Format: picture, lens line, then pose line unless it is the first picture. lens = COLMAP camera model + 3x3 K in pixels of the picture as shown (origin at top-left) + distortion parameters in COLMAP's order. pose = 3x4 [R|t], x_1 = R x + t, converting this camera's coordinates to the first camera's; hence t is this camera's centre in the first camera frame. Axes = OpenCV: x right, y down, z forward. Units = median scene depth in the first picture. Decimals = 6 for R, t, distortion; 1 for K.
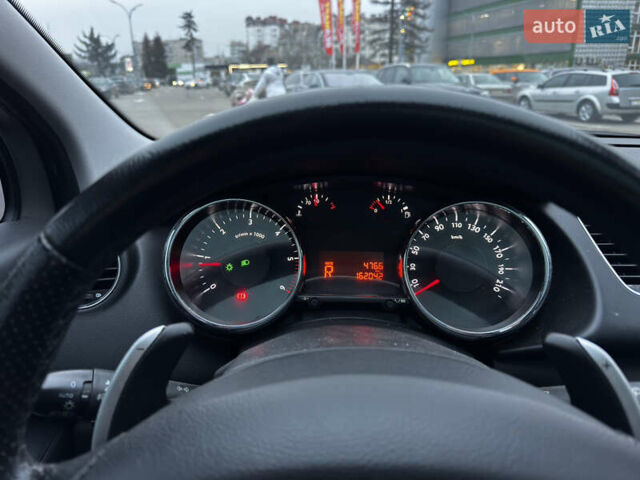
lens RADIAL K [[456.5, 0, 318.8], [0, 456.5, 241.1], [0, 0, 1]] dist [0.006672, -0.011141]
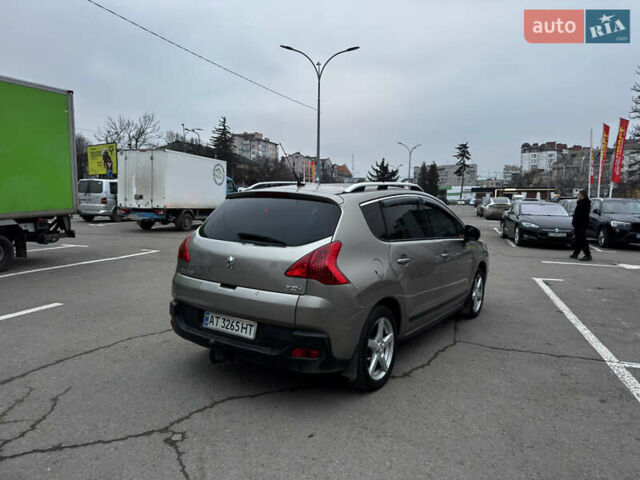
lens RADIAL K [[446.4, 0, 326.1], [0, 446.4, 244.1], [0, 0, 1]] dist [0.043020, -0.038313]
pose [[0.851576, 0.079136, -0.518224, 0.162683], [-0.199662, 0.962995, -0.181041, 0.083095], [0.484721, 0.257640, 0.835863, -0.289428]]
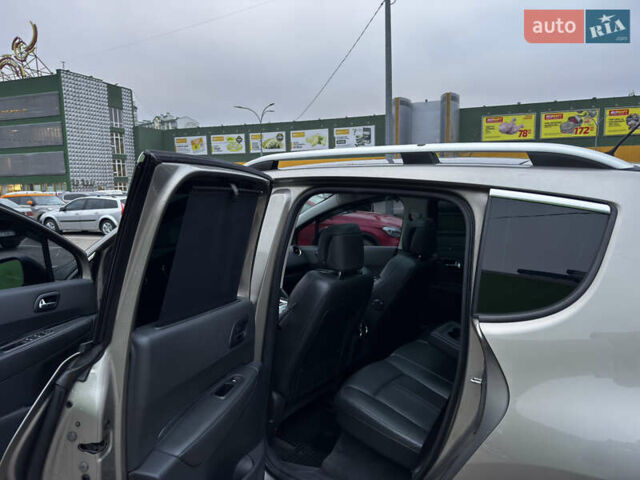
lens RADIAL K [[446.3, 0, 316.9], [0, 446.3, 241.4], [0, 0, 1]] dist [0.046530, -0.049812]
pose [[0.551269, -0.092768, 0.829154, -0.094225], [0.287605, 0.954016, -0.084478, 0.012793], [-0.783189, 0.285039, 0.552600, -0.083907]]
